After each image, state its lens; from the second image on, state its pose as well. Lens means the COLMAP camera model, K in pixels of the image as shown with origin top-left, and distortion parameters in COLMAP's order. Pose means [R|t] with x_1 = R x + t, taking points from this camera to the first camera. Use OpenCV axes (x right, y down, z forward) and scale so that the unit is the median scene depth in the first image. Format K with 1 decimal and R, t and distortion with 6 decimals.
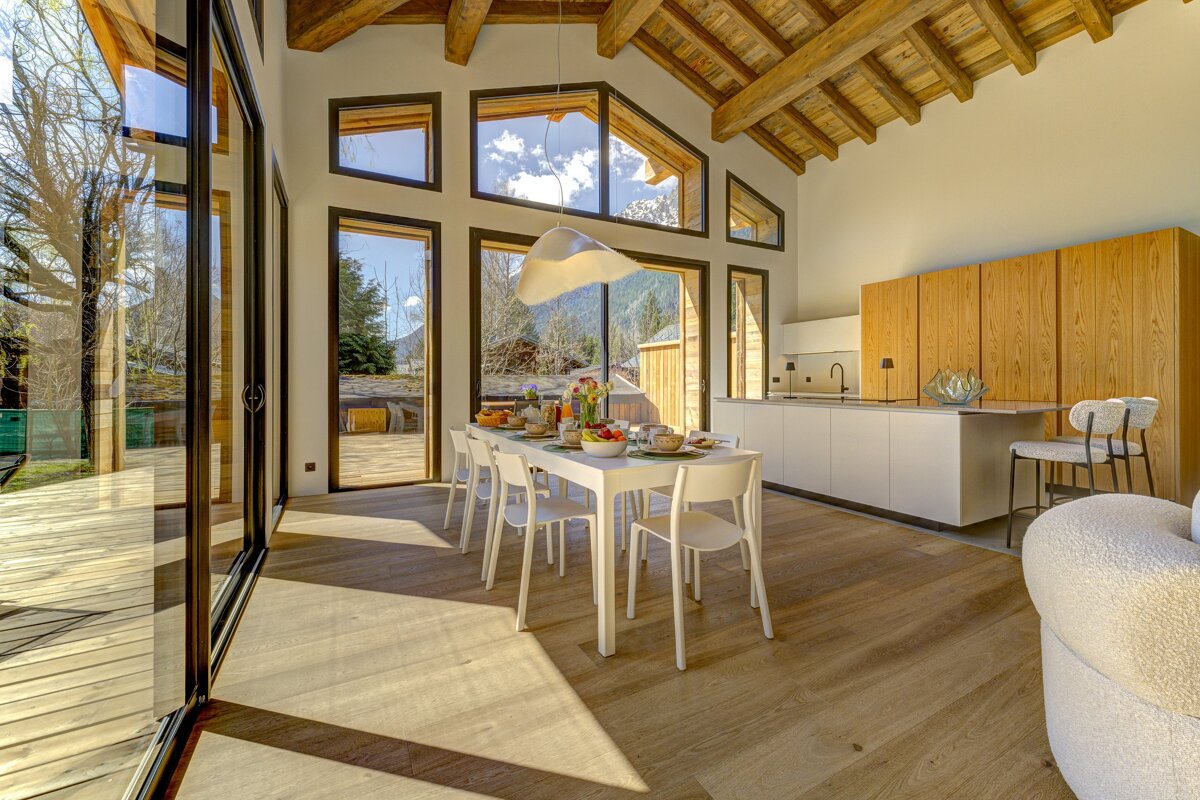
lens RADIAL K [[479.4, 0, 599.3], [0, 479.4, 375.9], [0, 0, 1]] dist [0.001245, -0.000249]
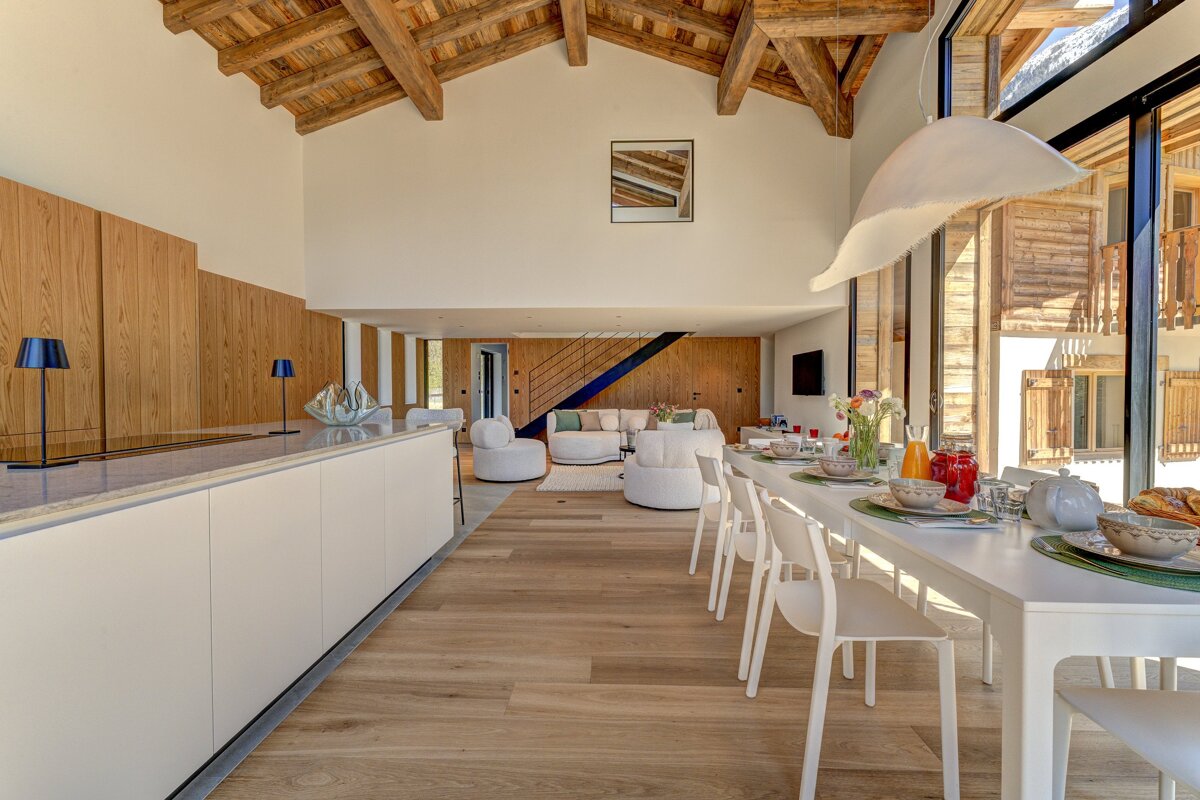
lens RADIAL K [[479.4, 0, 599.7], [0, 479.4, 404.1], [0, 0, 1]] dist [0.001245, -0.000249]
pose [[-0.861115, -0.010313, 0.508306, -0.024514], [0.001379, 0.999743, 0.022620, 0.003235], [-0.508409, 0.020179, -0.860879, 0.966069]]
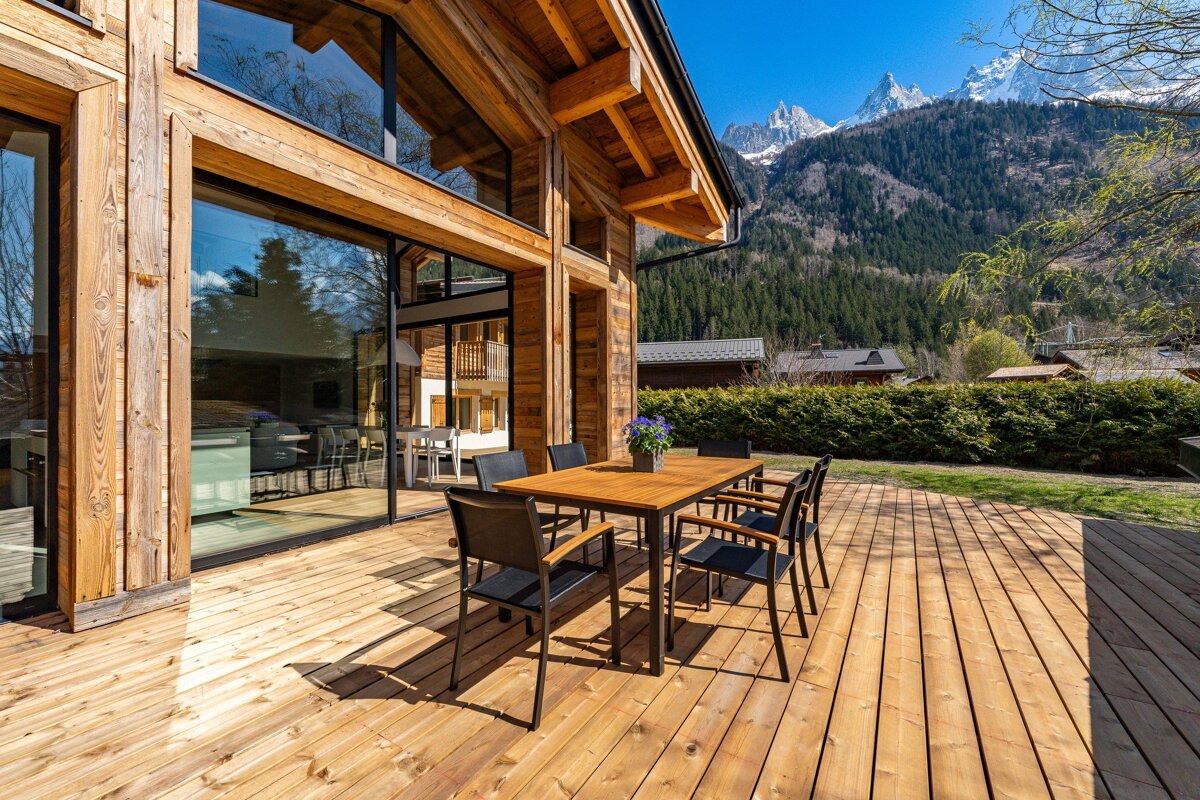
lens RADIAL K [[479.4, 0, 599.2], [0, 479.4, 396.0], [0, 0, 1]] dist [0.001245, -0.000249]
pose [[-0.876546, 0.004173, -0.481300, 0.098037], [0.014998, 0.999714, -0.018646, 0.013110], [0.481084, -0.023562, -0.876358, 1.951407]]
